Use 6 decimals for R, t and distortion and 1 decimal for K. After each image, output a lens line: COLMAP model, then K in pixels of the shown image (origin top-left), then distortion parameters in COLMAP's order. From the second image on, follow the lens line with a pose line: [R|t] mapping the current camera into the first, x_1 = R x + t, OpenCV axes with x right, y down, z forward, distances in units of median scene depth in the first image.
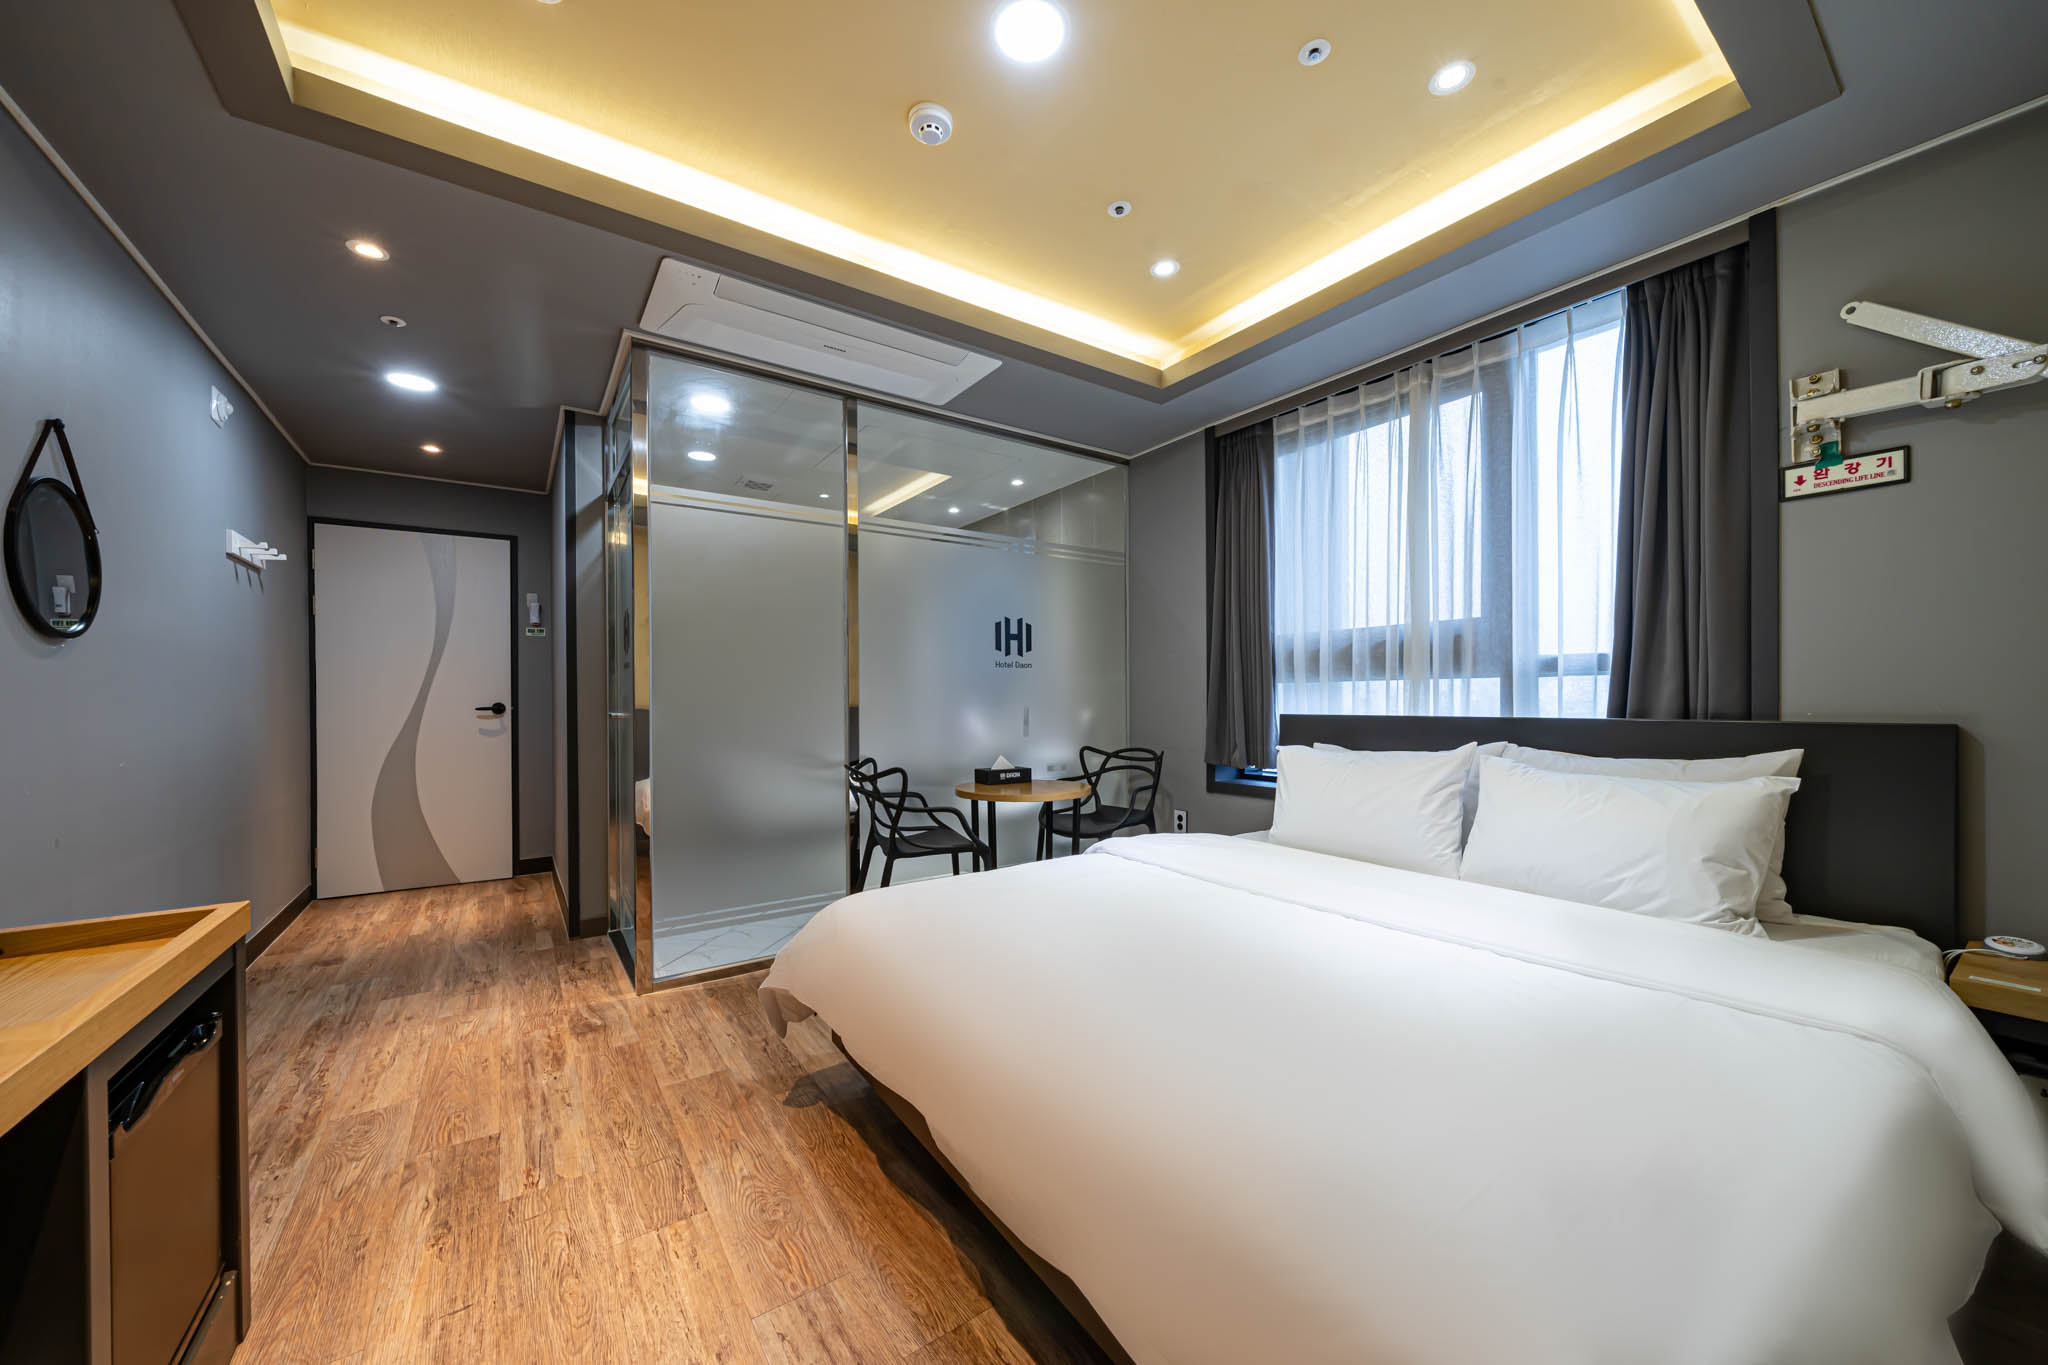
lens RADIAL K [[726.2, 0, 1020.1], [0, 726.2, 697.5], [0, 0, 1]] dist [-0.002074, 0.000027]
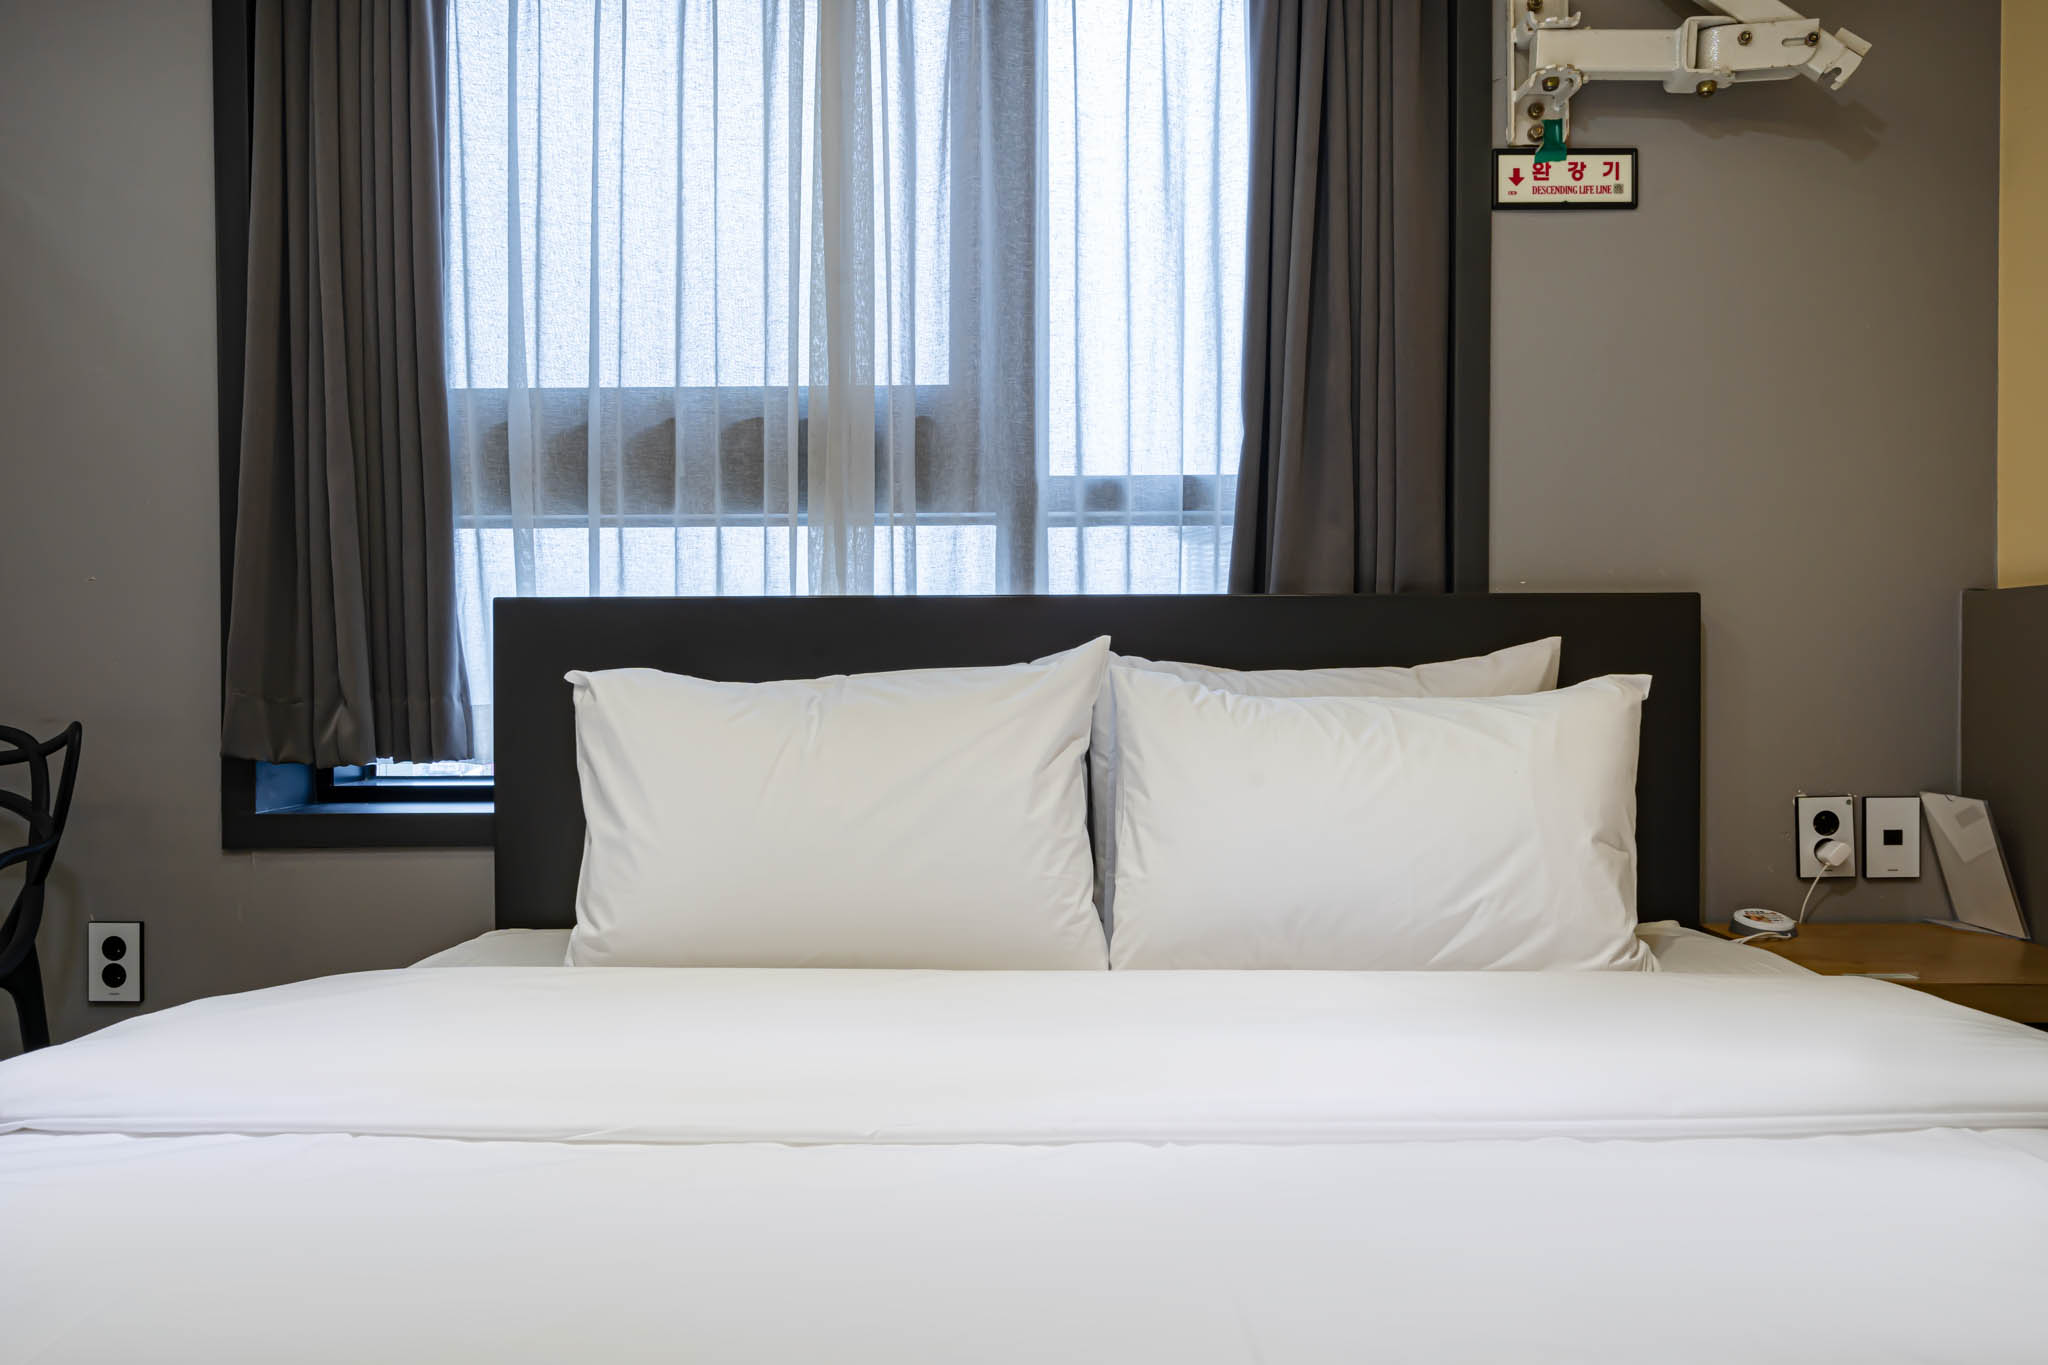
lens RADIAL K [[1369.9, 0, 1019.2], [0, 1369.9, 691.8], [0, 0, 1]] dist [0.001228, 0.000539]
pose [[0.581458, -0.003051, 0.813571, -0.041957], [-0.001958, 0.999985, 0.005150, 0.105200], [-0.813574, -0.004587, 0.581443, 0.682730]]
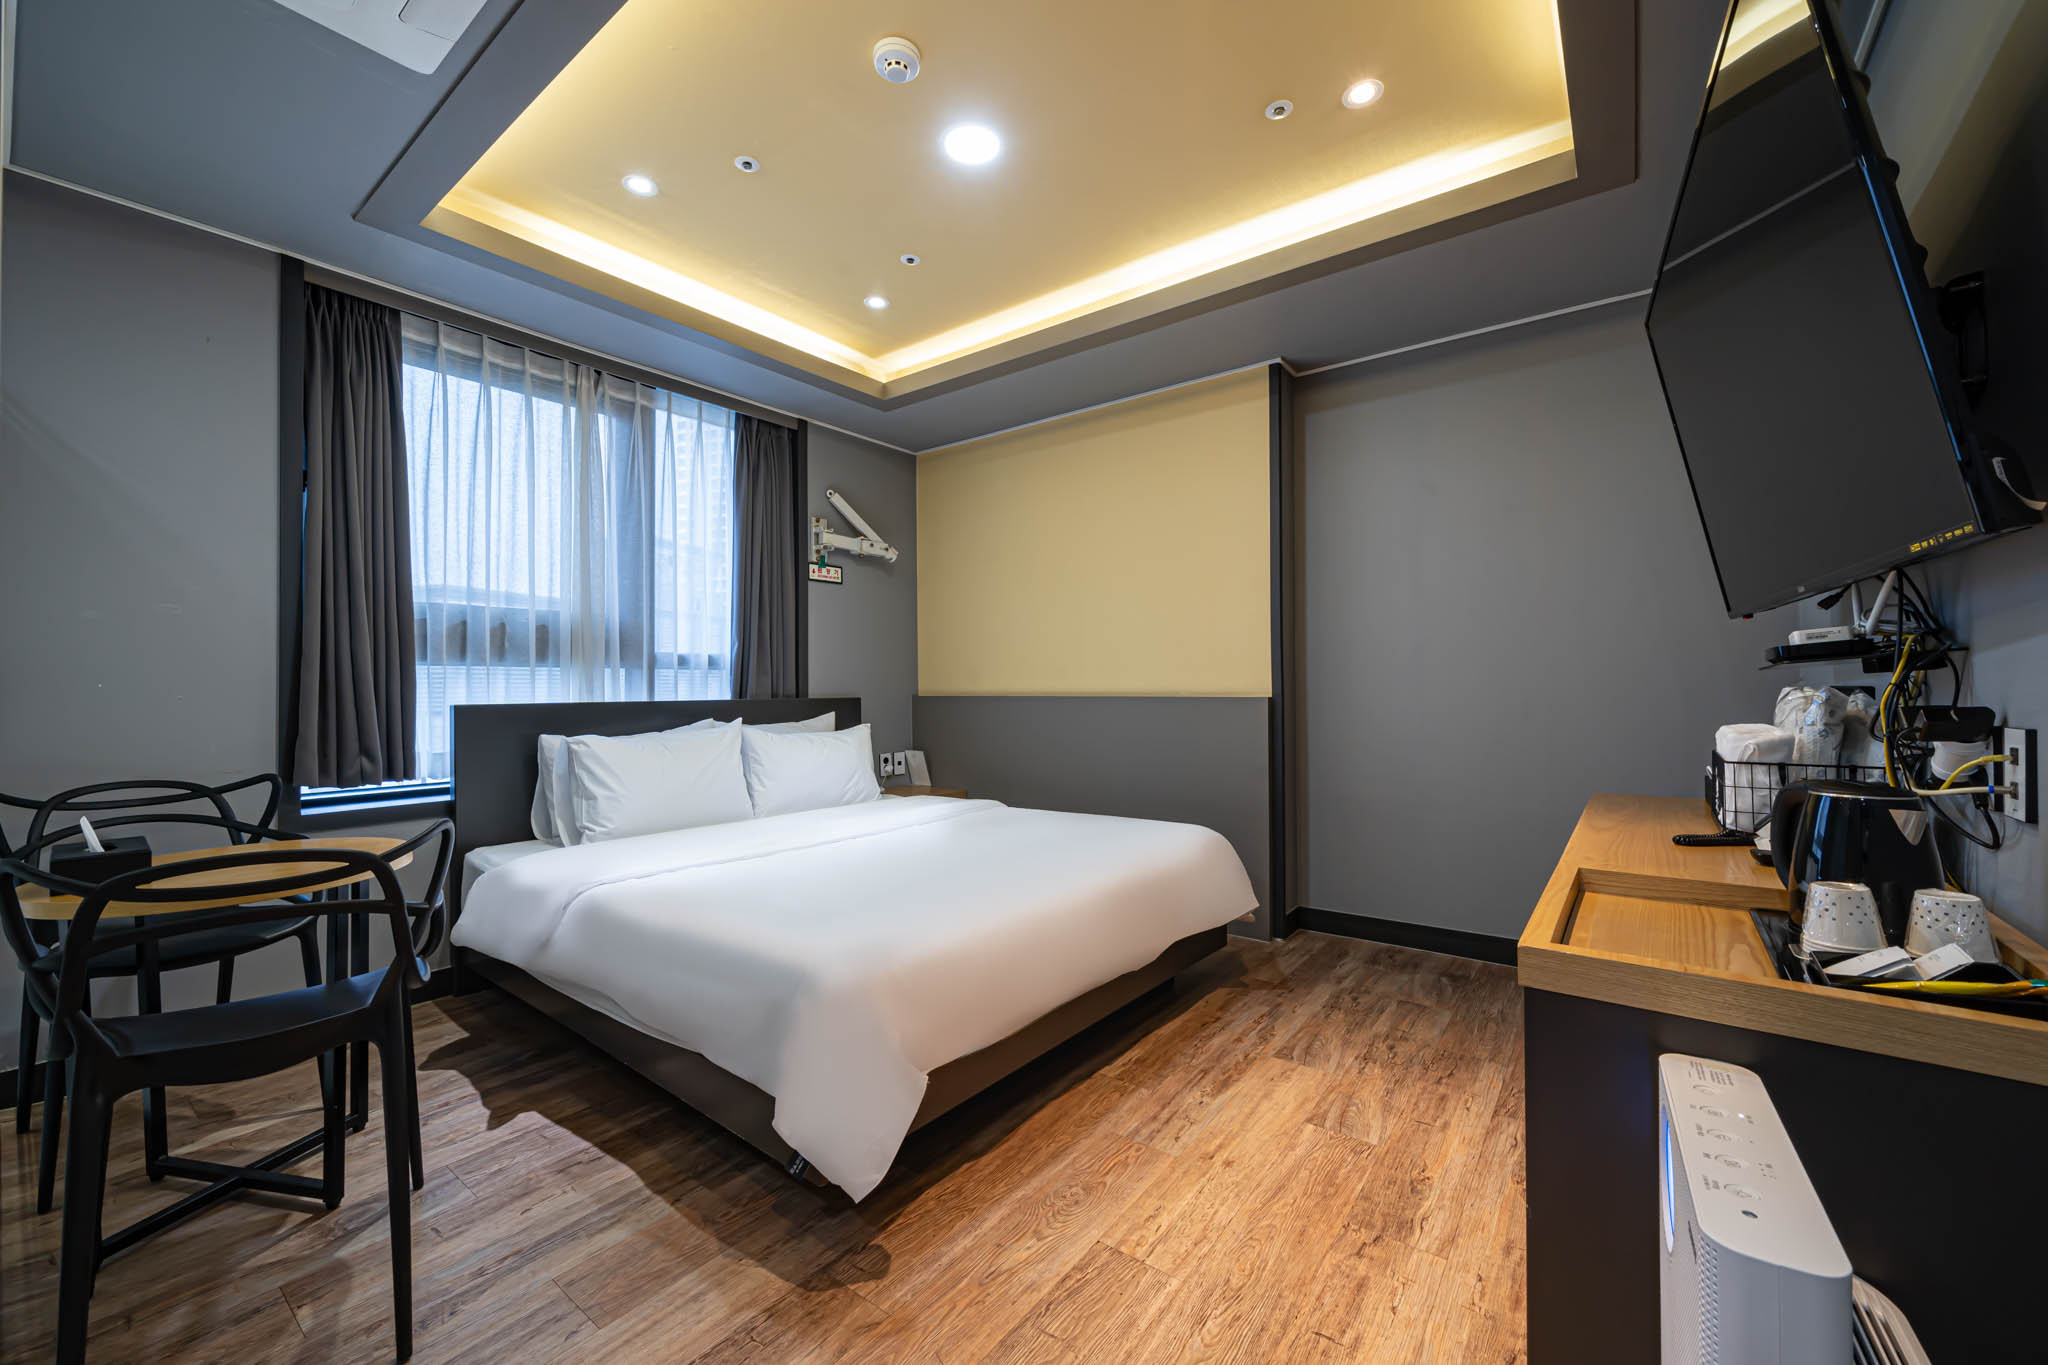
lens RADIAL K [[798.7, 0, 1024.0], [0, 798.7, 682.5], [0, 0, 1]] dist [-0.002377, 0.000051]
pose [[-0.300946, 0.012898, 0.953554, -1.077911], [0.005542, 0.999915, -0.011776, 0.020068], [-0.953625, 0.001740, -0.300992, 1.100025]]
